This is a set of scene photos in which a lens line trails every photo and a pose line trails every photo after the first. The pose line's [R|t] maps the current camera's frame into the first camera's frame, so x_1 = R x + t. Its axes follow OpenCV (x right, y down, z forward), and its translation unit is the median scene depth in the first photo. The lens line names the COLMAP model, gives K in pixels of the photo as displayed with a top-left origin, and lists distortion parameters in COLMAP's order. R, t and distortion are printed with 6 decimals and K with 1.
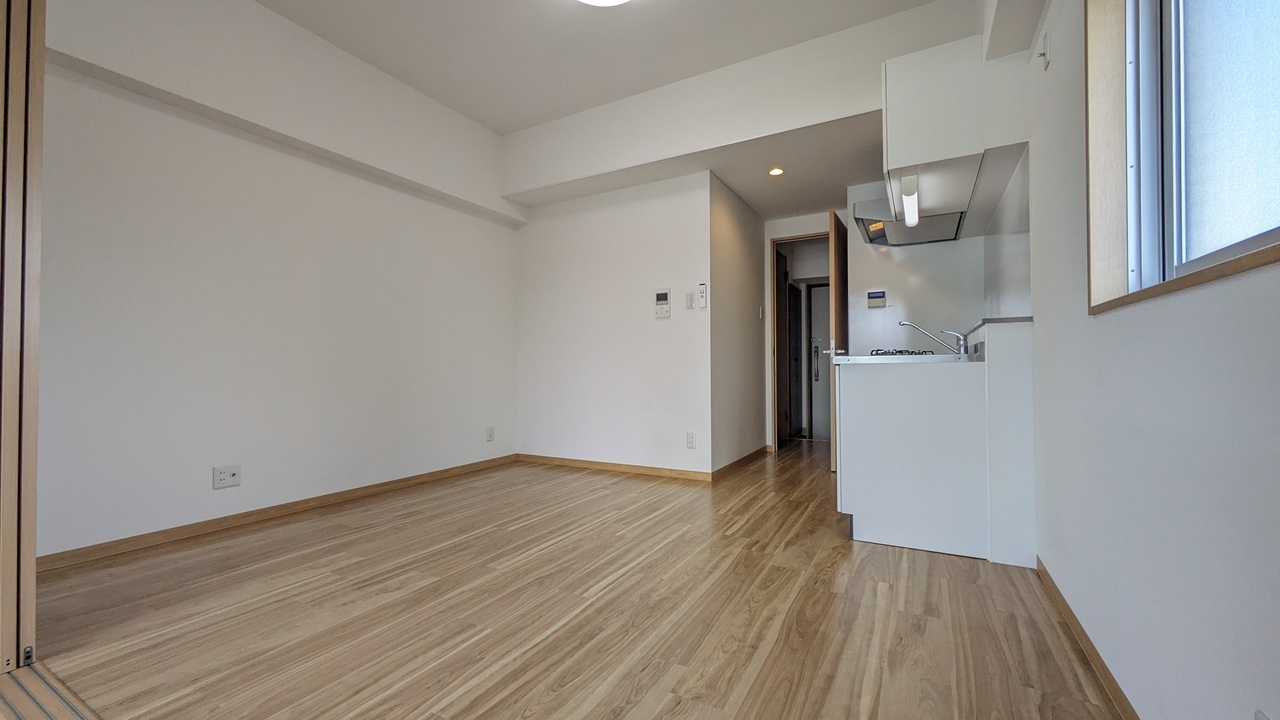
lens RADIAL K [[501.0, 0, 645.4], [0, 501.0, 361.0], [0, 0, 1]] dist [0.001133, 0.000804]
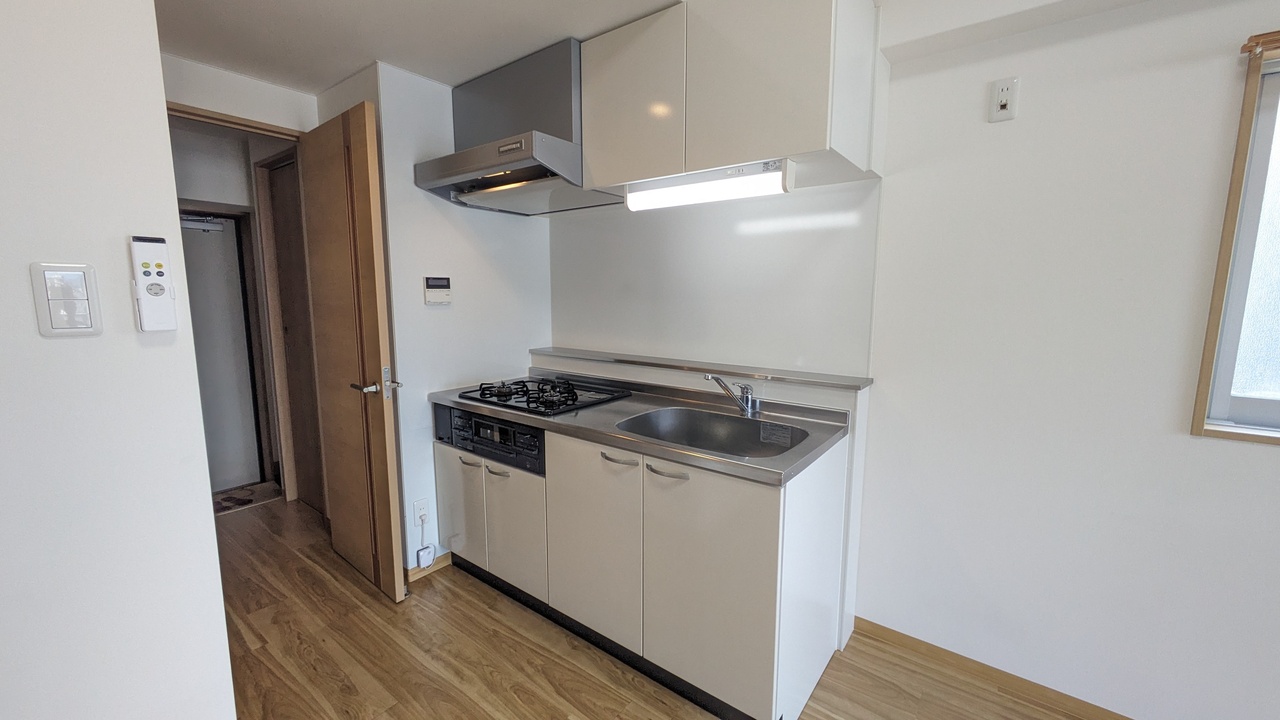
lens RADIAL K [[501.0, 0, 645.1], [0, 501.0, 358.4], [0, 0, 1]] dist [0.001133, 0.000804]
pose [[0.141128, -0.122059, 0.982438, -0.146504], [-0.018693, 0.991865, 0.125915, -0.183561], [-0.989815, -0.036135, 0.137698, 1.014988]]
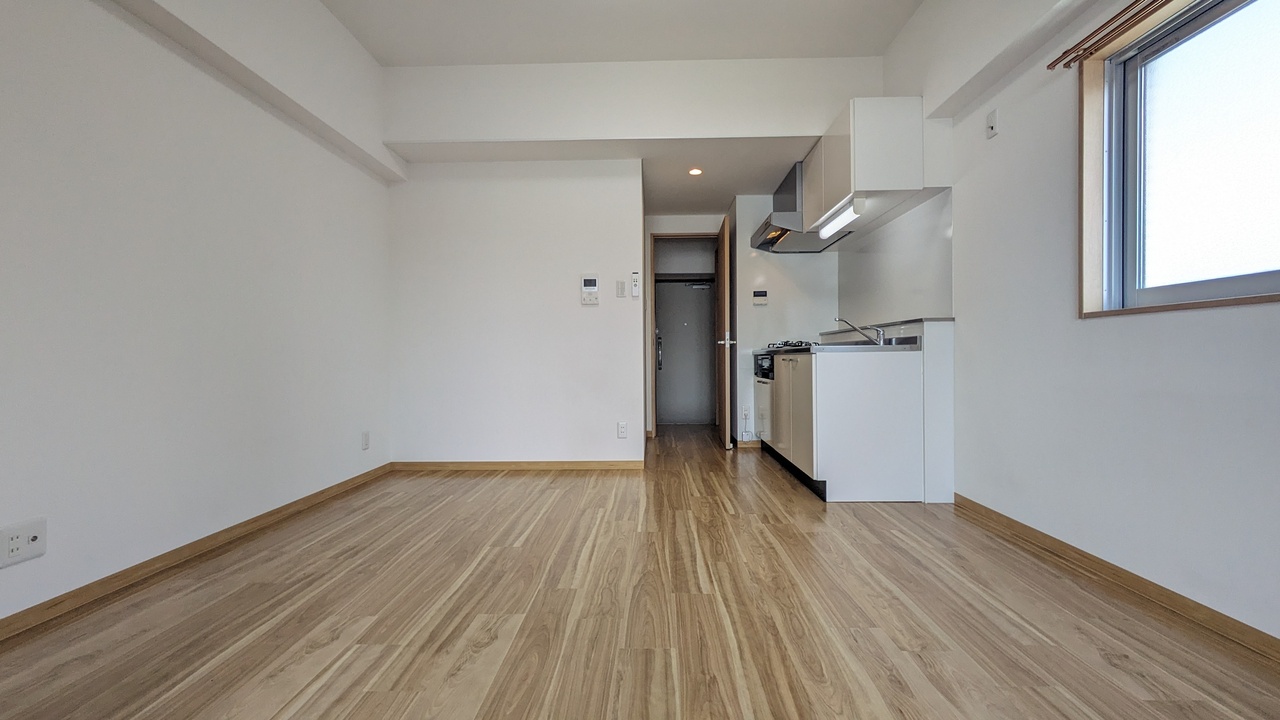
lens RADIAL K [[501.0, 0, 645.0], [0, 501.0, 361.0], [0, 0, 1]] dist [0.001133, 0.000804]
pose [[0.884844, -0.005711, 0.465853, -0.471515], [-0.003389, 0.999820, 0.018693, 0.004609], [-0.465876, -0.018119, 0.884665, 0.149938]]
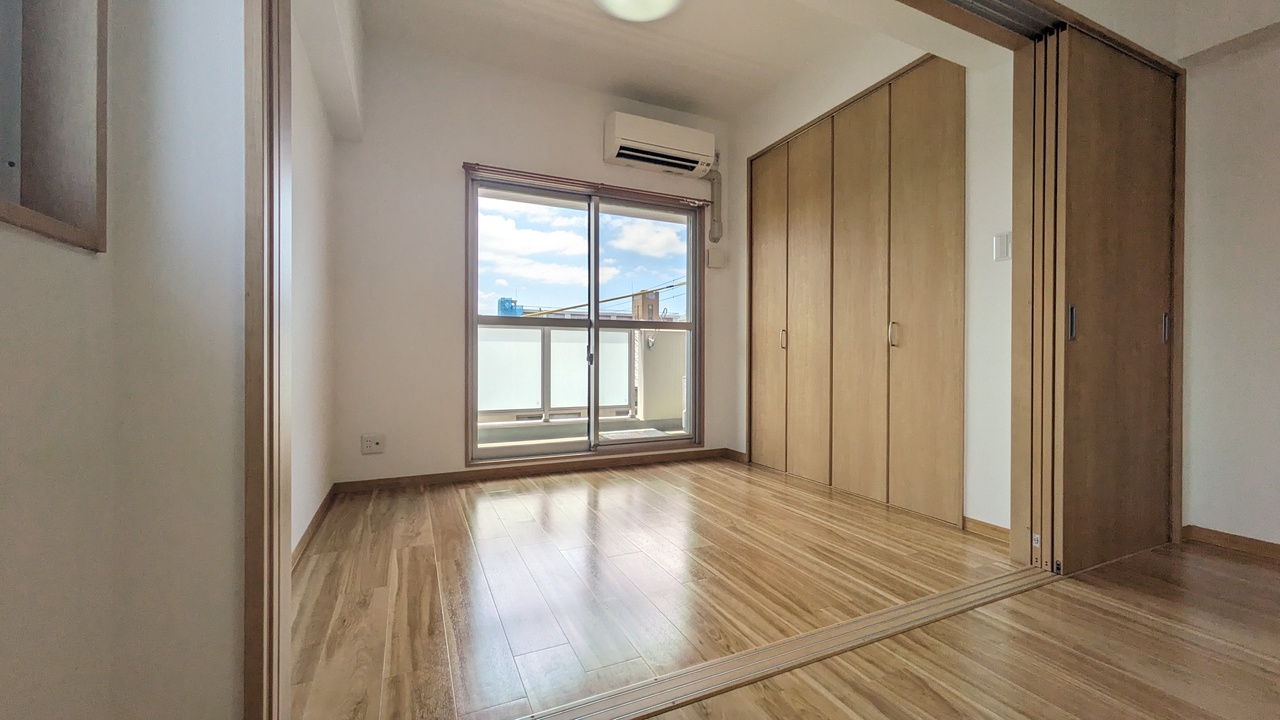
lens RADIAL K [[501.0, 0, 645.6], [0, 501.0, 360.2], [0, 0, 1]] dist [0.001133, 0.000804]
pose [[-0.588732, 0.008056, -0.808288, 0.268537], [0.012294, 0.999924, 0.001011, 0.010797], [0.808235, -0.009342, -0.588786, 0.491976]]
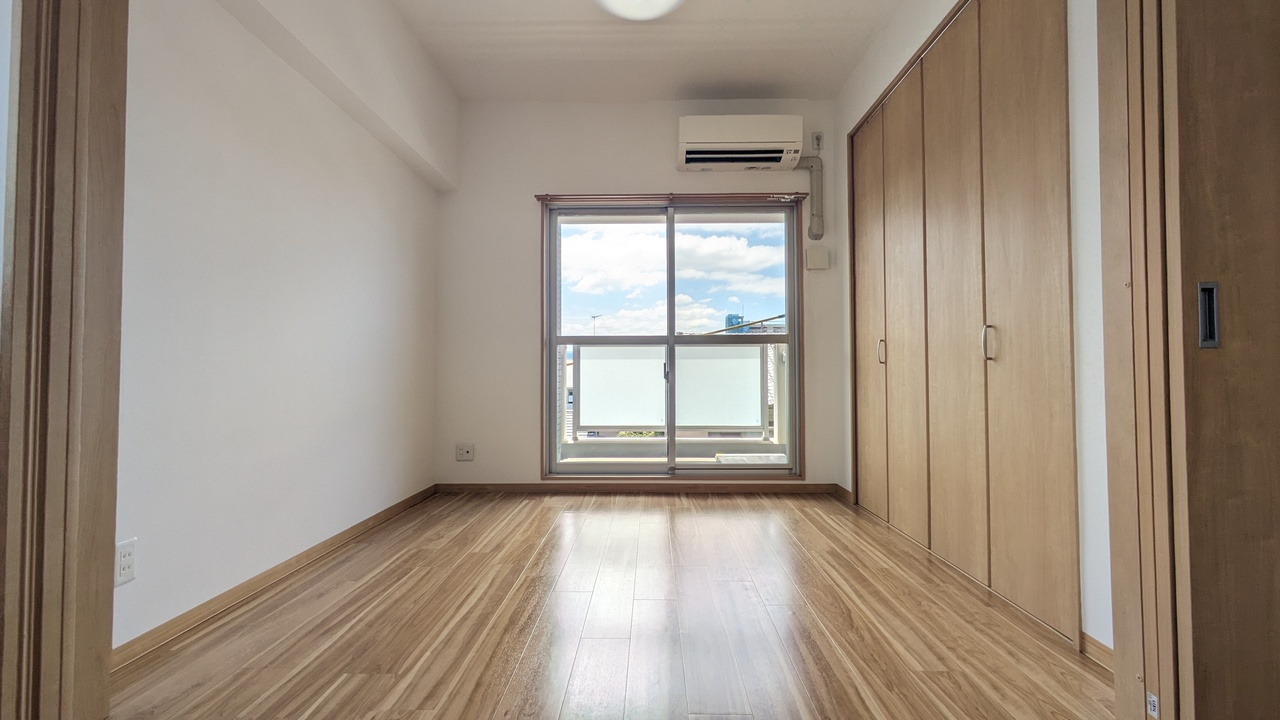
lens RADIAL K [[501.0, 0, 644.9], [0, 501.0, 360.8], [0, 0, 1]] dist [0.001133, 0.000804]
pose [[-0.883240, -0.003203, -0.468909, -0.104577], [0.013849, 0.999362, -0.032914, 0.006813], [0.468716, -0.035565, -0.882633, 0.704918]]
